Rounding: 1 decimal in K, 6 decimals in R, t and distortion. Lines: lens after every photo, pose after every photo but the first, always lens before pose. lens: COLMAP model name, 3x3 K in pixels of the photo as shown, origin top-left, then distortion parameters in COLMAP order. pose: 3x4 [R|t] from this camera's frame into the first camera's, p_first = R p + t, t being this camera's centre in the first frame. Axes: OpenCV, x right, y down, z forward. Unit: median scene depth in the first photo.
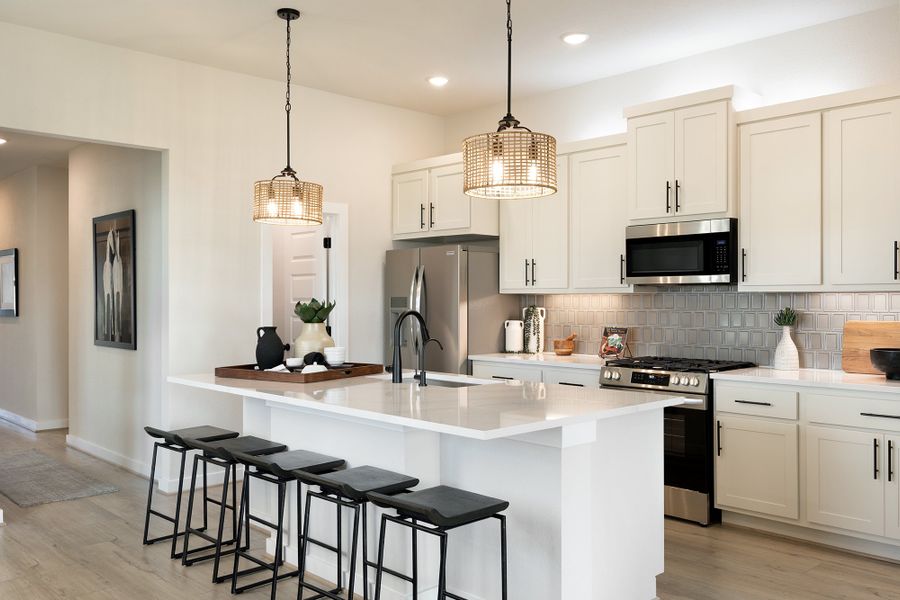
lens RADIAL K [[776.0, 0, 450.0], [0, 776.0, 300.0], [0, 0, 1]] dist [-0.002388, -0.000309]
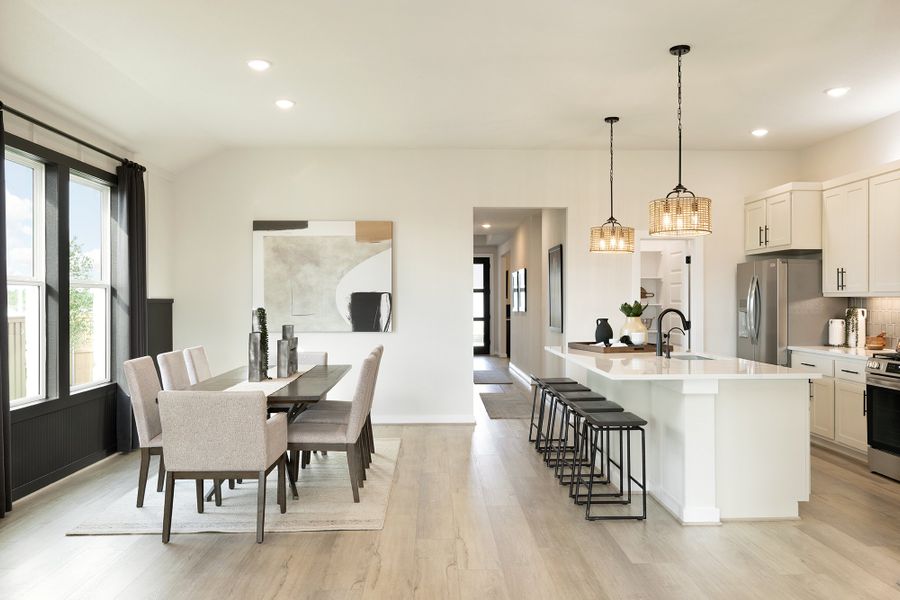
lens RADIAL K [[693.4, 0, 450.0], [0, 693.4, 300.0], [0, 0, 1]] dist [-0.001745, -0.002786]
pose [[0.742694, 0.001001, -0.669630, 0.358388], [-0.002096, 0.999997, -0.000830, -0.001109], [0.669627, 0.002020, 0.742694, -0.192057]]
